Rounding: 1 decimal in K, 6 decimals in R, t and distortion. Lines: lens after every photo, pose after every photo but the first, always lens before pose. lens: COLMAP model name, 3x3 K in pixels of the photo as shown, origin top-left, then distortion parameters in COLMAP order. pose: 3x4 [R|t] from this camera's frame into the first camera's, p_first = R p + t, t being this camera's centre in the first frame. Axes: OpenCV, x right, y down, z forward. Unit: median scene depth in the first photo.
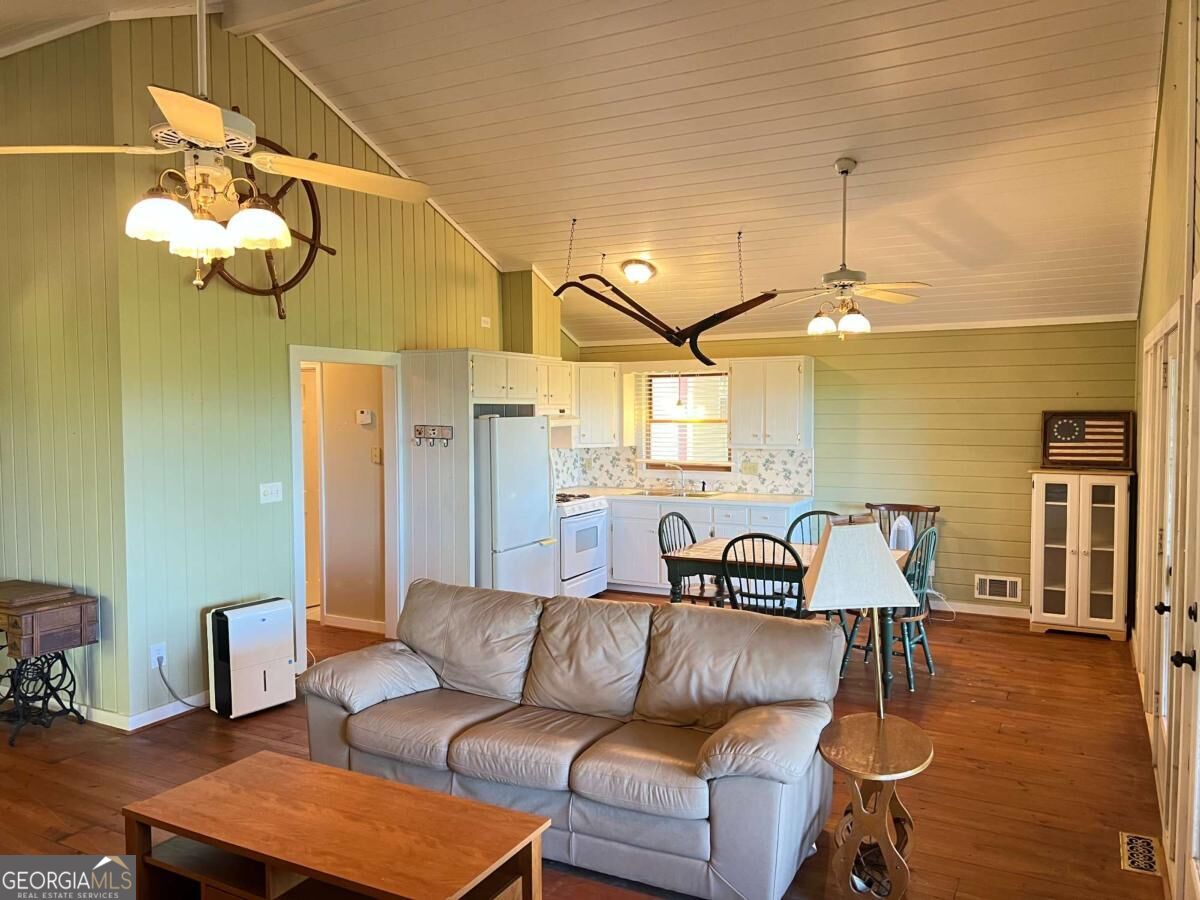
lens RADIAL K [[900.0, 0, 601.9], [0, 900.0, 445.8], [0, 0, 1]] dist [0.074873, -0.077497]
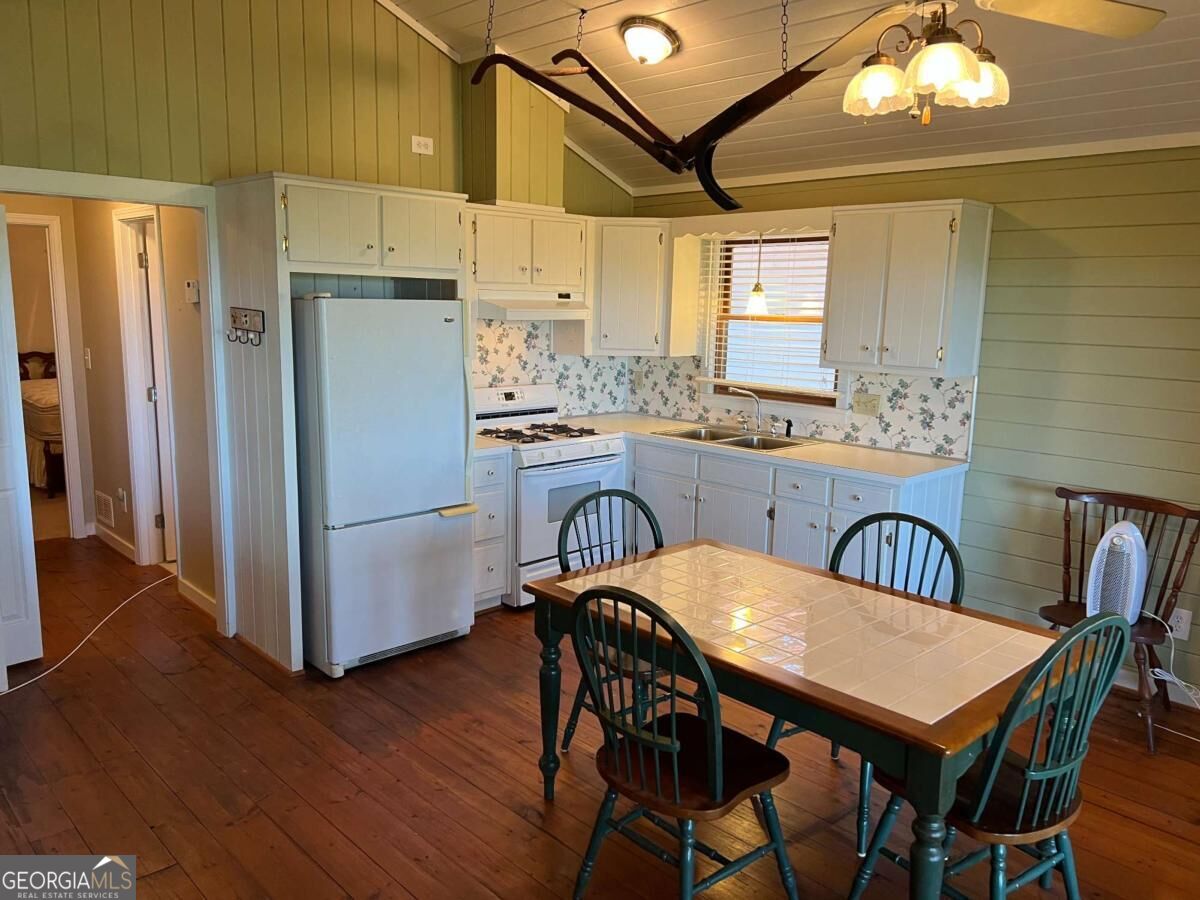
lens RADIAL K [[918.6, 0, 603.1], [0, 918.6, 459.3], [0, 0, 1]] dist [0.088490, -0.187935]
pose [[0.952714, 0.078810, -0.293470, 0.180235], [-0.040653, 0.990157, 0.133927, -0.012491], [0.301136, -0.115664, 0.946541, 0.380253]]
